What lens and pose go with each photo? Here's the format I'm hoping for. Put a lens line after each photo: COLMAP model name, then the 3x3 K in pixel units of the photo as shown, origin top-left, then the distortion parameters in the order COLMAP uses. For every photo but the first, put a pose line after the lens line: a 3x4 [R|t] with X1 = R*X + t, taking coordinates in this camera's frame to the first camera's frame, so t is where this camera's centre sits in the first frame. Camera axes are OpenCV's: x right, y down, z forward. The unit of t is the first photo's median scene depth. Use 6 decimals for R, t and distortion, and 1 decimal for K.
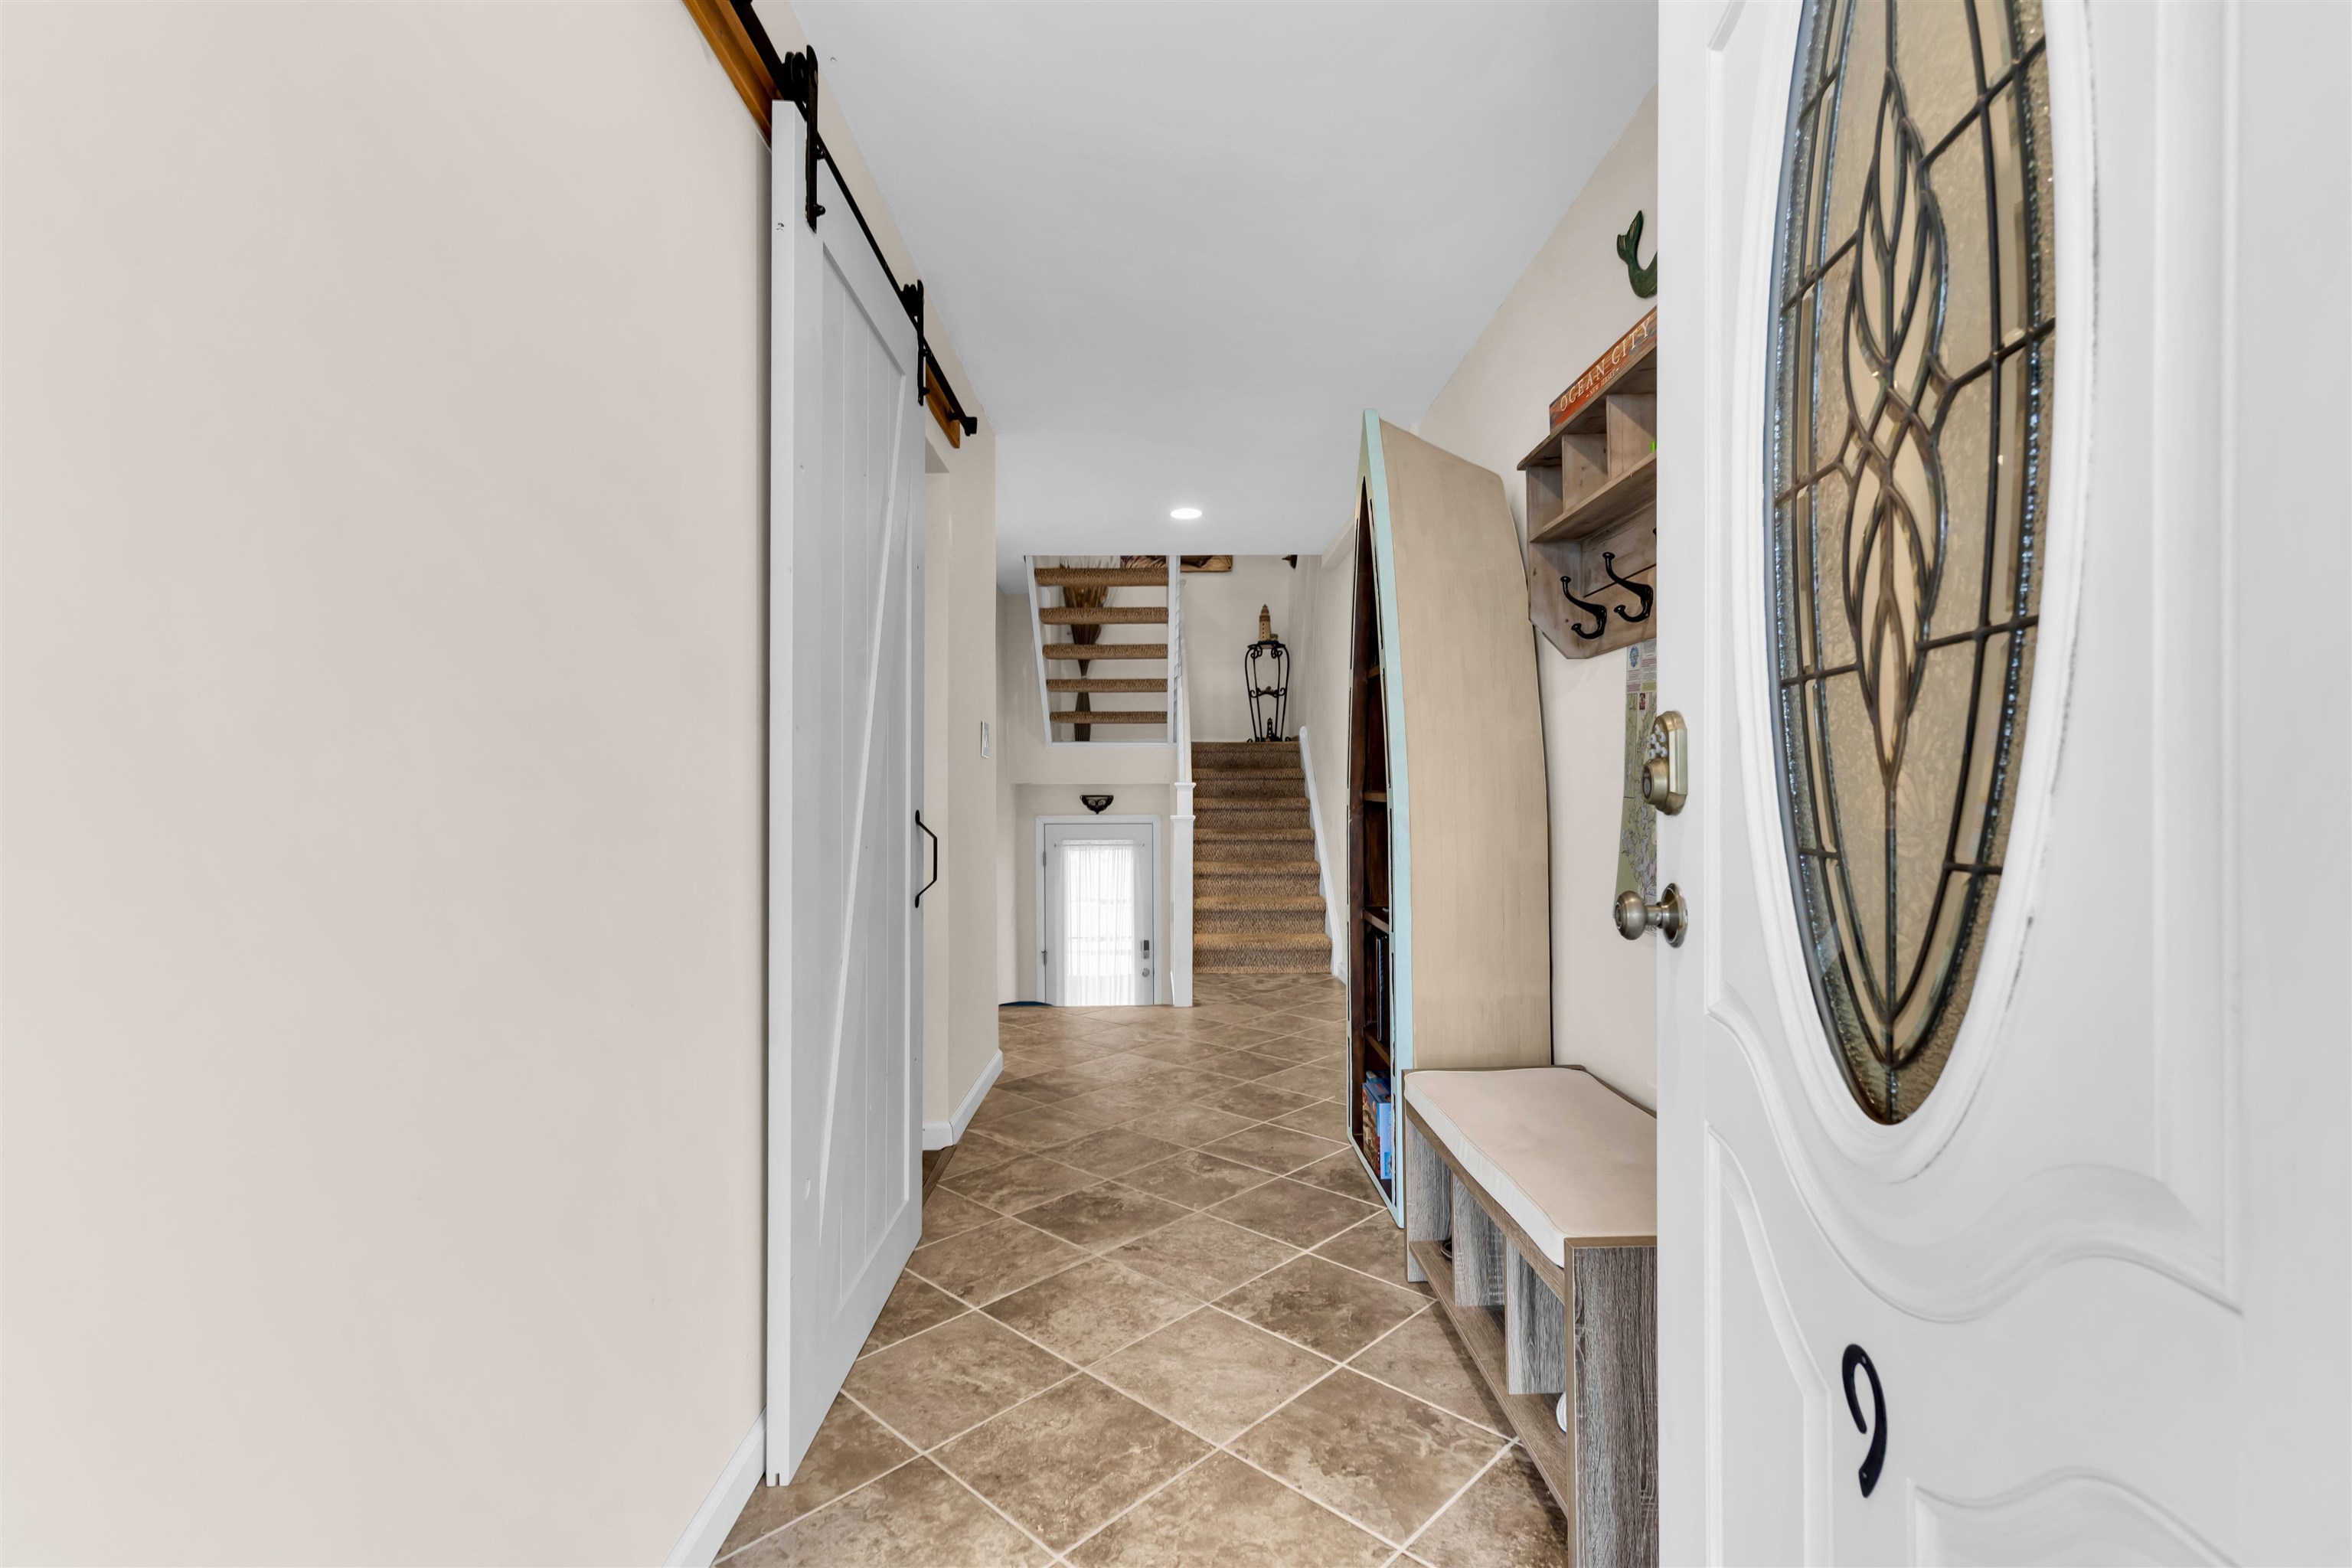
lens RADIAL K [[1059.9, 0, 1176.0], [0, 1059.9, 784.0], [0, 0, 1]] dist [-0.005261, 0.000462]
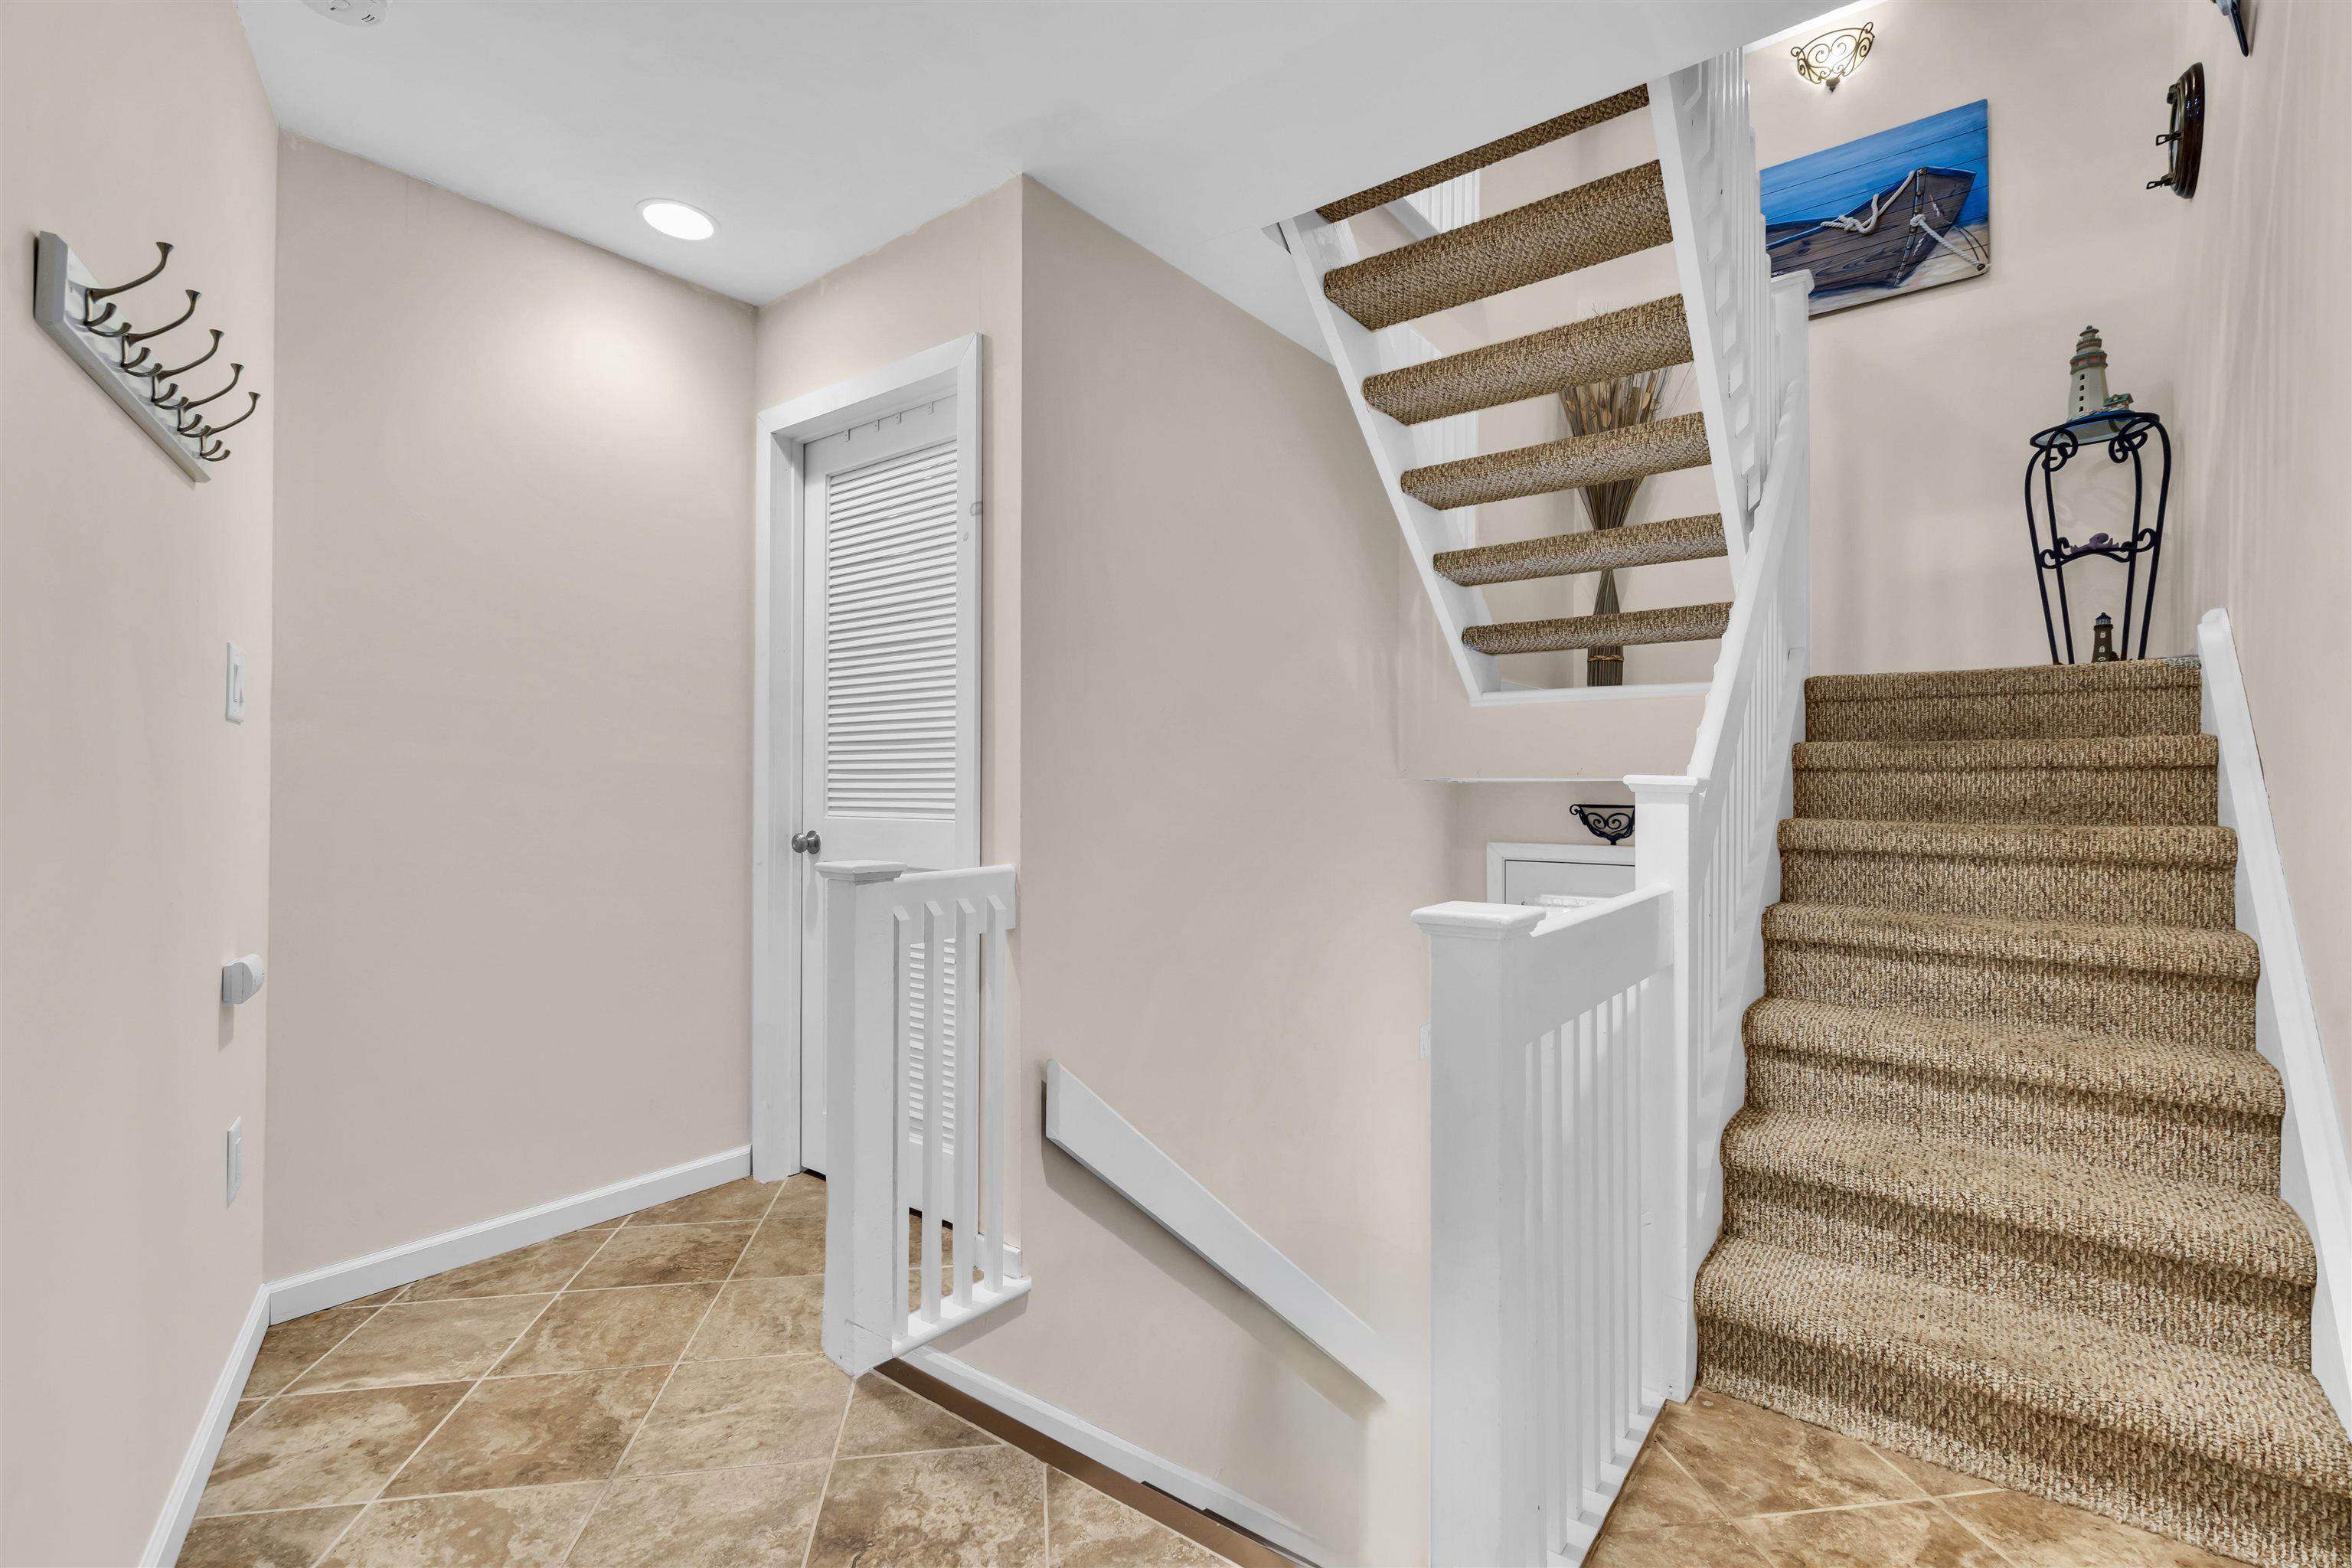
lens RADIAL K [[1059.9, 0, 1176.0], [0, 1059.9, 784.0], [0, 0, 1]] dist [-0.005261, 0.000462]
pose [[0.782204, 0.009148, -0.622955, 0.068676], [-0.014043, 0.999897, -0.002950, 0.005449], [0.622864, 0.011055, 0.782252, 0.519876]]
